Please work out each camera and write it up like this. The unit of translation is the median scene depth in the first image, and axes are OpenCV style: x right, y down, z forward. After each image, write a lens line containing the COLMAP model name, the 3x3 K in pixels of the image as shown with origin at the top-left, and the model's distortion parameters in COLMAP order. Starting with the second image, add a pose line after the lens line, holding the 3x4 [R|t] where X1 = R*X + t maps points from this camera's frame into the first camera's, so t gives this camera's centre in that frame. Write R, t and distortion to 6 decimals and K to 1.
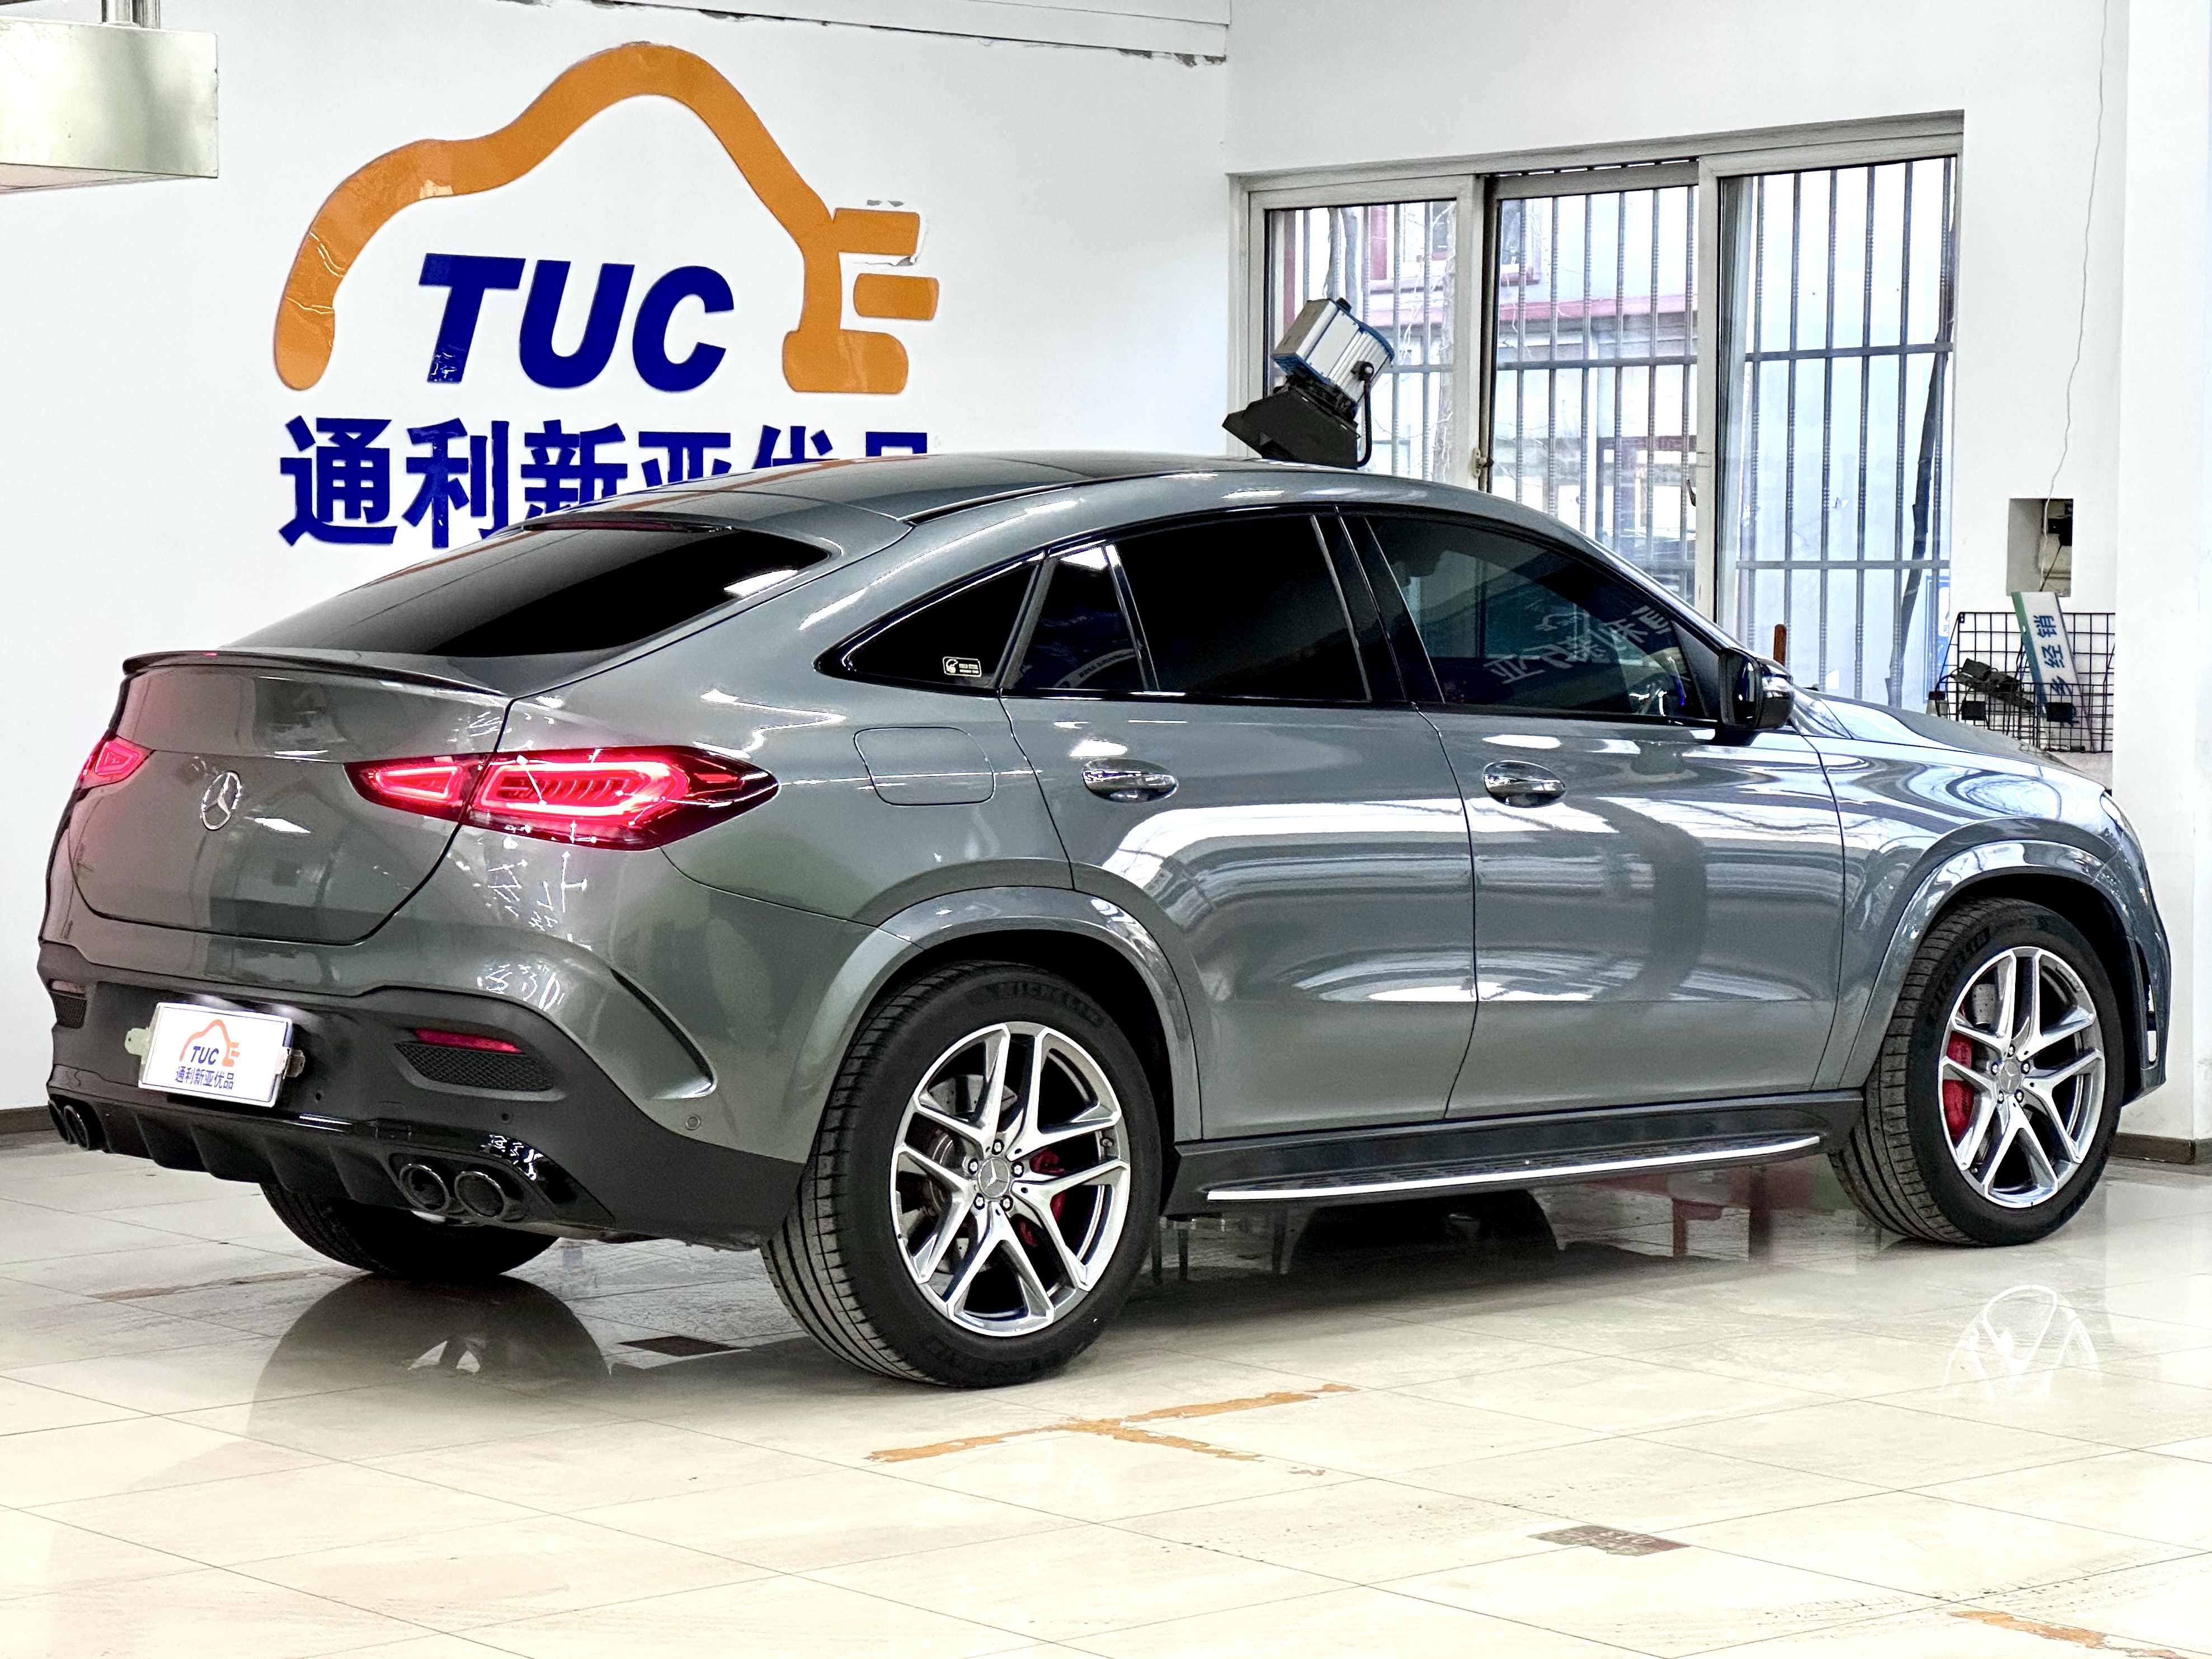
lens RADIAL K [[5094.6, 0, 1095.7], [0, 5094.6, 786.1], [0, 0, 1]] dist [0.282623, 0.000000]
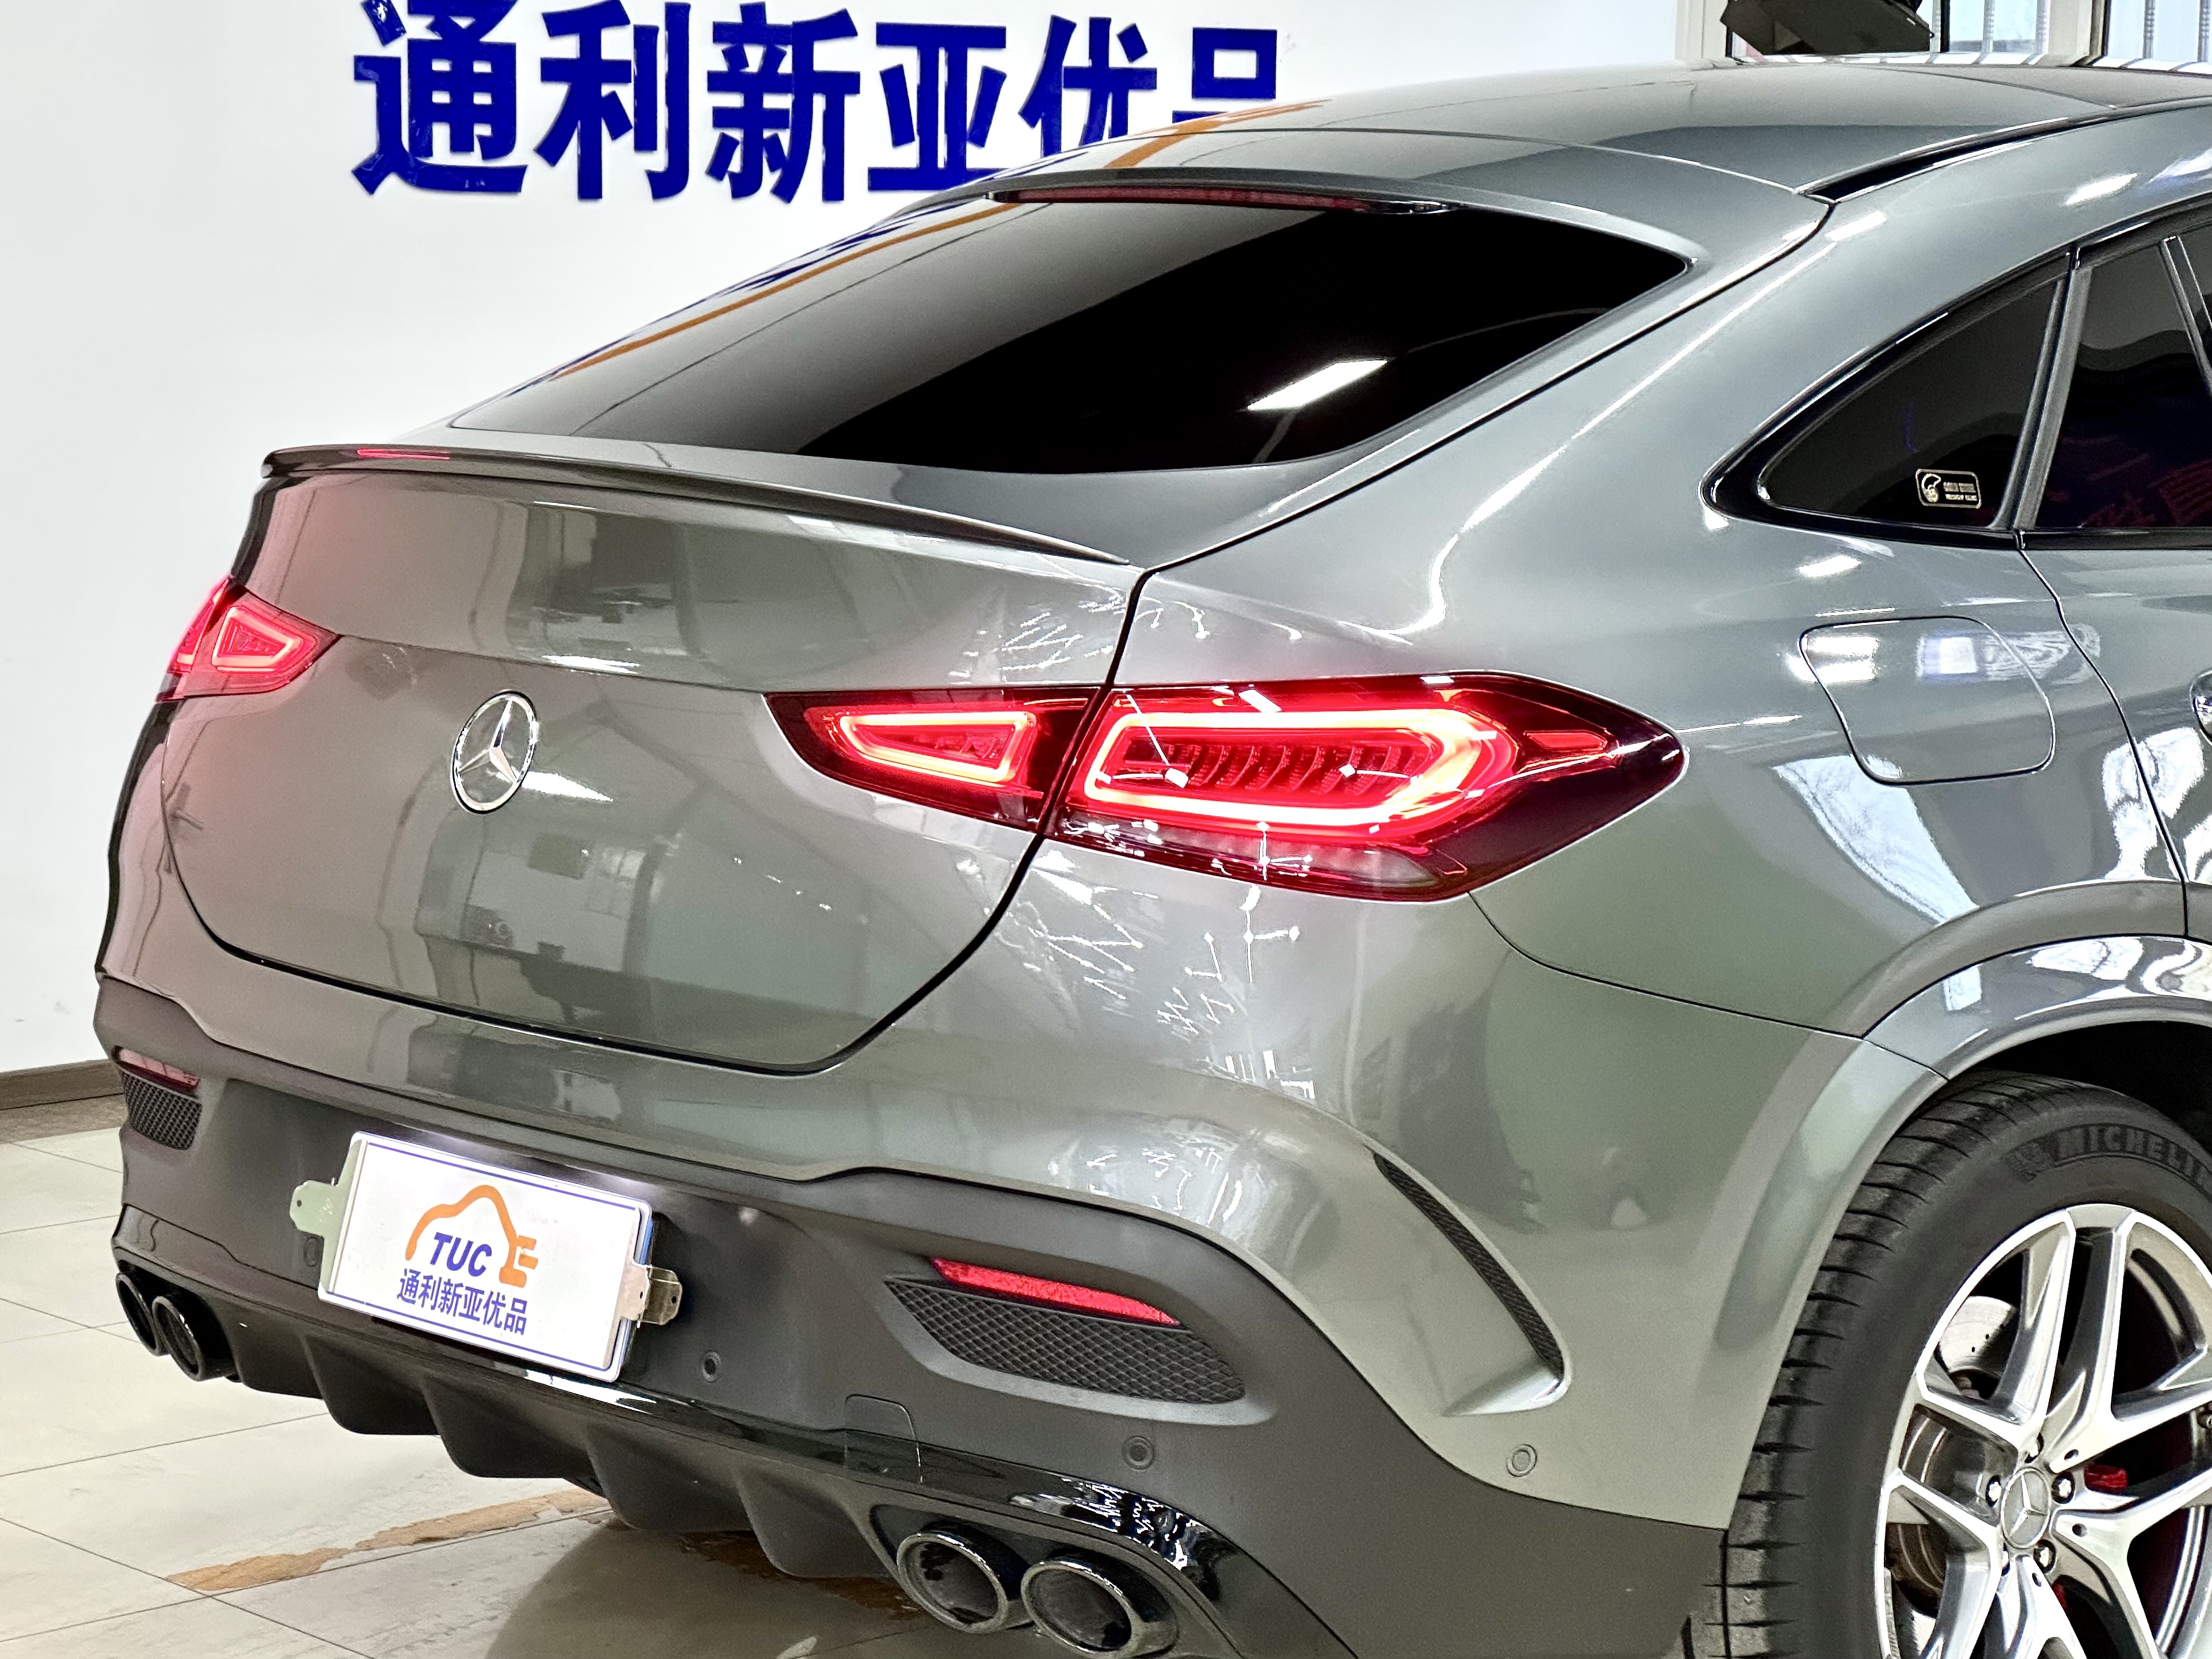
lens RADIAL K [[5093.7, 0, 1087.1], [0, 5093.7, 824.0], [0, 0, 1]] dist [0.282623, 0.000000]
pose [[0.999348, 0.004510, 0.035809, -0.128286], [-0.007417, 0.996649, 0.081462, -0.030432], [-0.035321, -0.081674, 0.996033, 0.494915]]
